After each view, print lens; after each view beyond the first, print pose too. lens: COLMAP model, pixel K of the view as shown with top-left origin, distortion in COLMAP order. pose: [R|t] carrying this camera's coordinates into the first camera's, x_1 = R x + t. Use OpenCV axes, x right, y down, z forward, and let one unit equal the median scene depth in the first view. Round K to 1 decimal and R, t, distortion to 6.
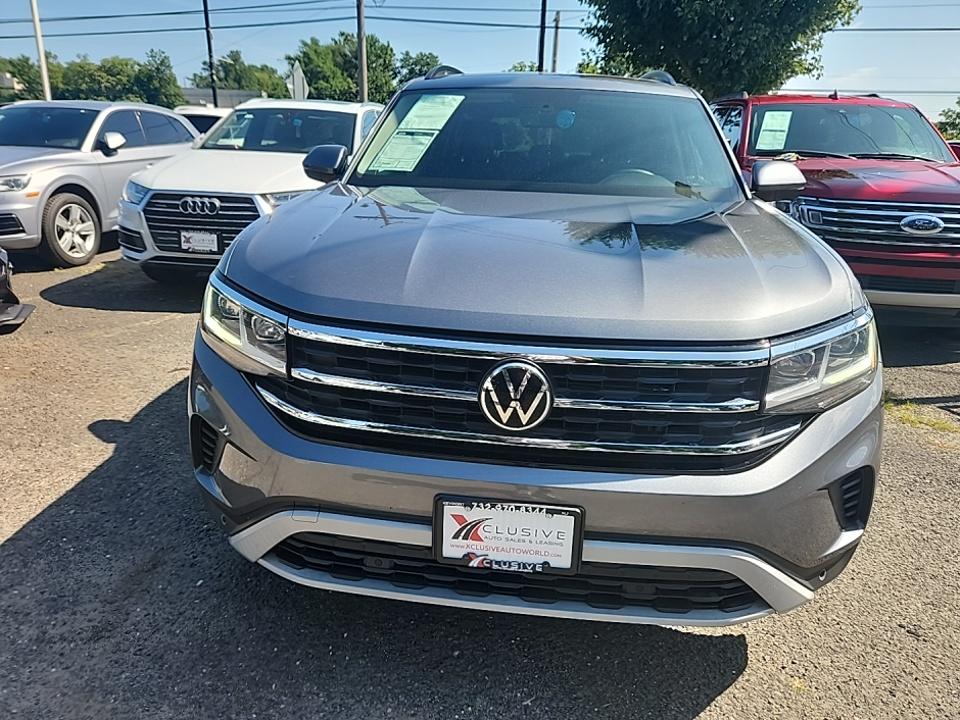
lens RADIAL K [[657.6, 0, 480.0], [0, 657.6, 360.0], [0, 0, 1]] dist [0.038535, -0.037814]
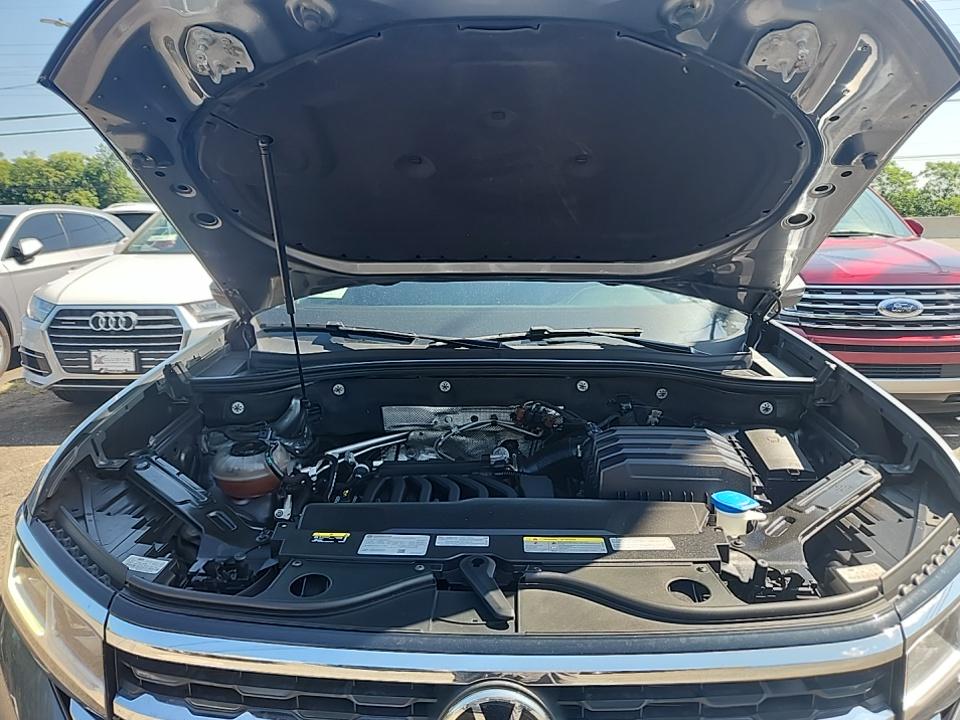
lens RADIAL K [[657.6, 0, 480.0], [0, 657.6, 360.0], [0, 0, 1]] dist [0.038535, -0.037814]
pose [[0.996655, -0.050710, 0.064087, 0.005240], [0.057417, 0.992539, -0.107562, -0.057614], [-0.058154, 0.110882, 0.992131, 0.098382]]
